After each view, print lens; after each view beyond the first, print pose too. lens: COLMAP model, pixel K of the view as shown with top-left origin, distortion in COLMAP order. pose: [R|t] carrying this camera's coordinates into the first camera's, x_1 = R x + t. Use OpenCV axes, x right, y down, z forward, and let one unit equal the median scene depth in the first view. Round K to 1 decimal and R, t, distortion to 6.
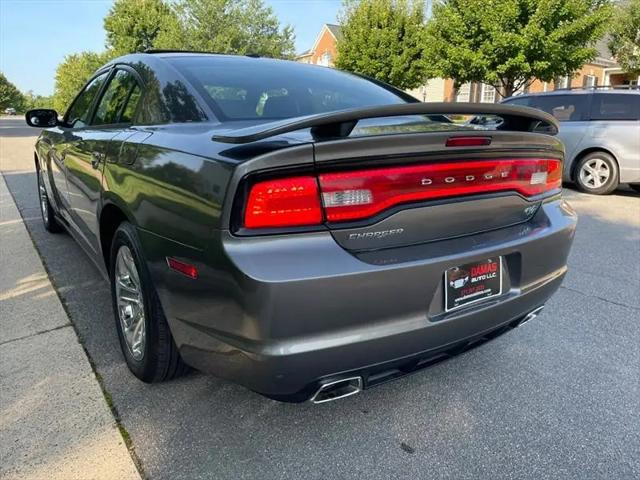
lens RADIAL K [[482.9, 0, 322.4], [0, 482.9, 238.5], [0, 0, 1]] dist [0.076845, -0.114088]
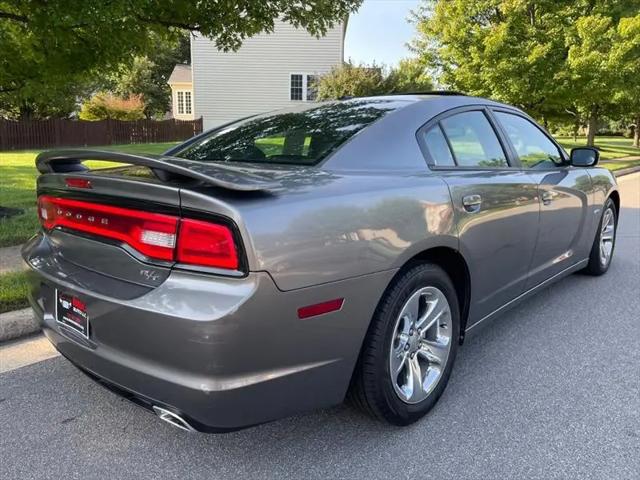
lens RADIAL K [[482.9, 0, 312.8], [0, 482.9, 242.4], [0, 0, 1]] dist [0.076845, -0.114088]
pose [[0.207152, 0.168777, -0.963640, 1.194288], [-0.222225, 0.967375, 0.121659, -0.256319], [0.952735, 0.188943, 0.237901, 1.003170]]
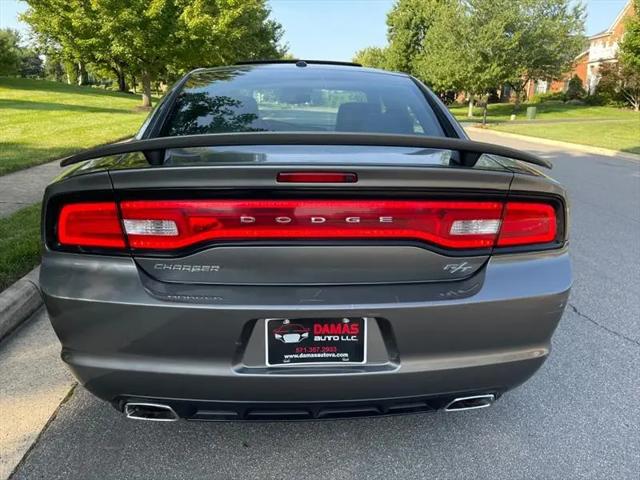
lens RADIAL K [[482.9, 0, 315.2], [0, 482.9, 245.6], [0, 0, 1]] dist [0.076845, -0.114088]
pose [[0.851734, 0.145642, -0.503327, 0.584293], [-0.128629, 0.989317, 0.068601, -0.109557], [0.507942, 0.006313, 0.861368, 0.217643]]
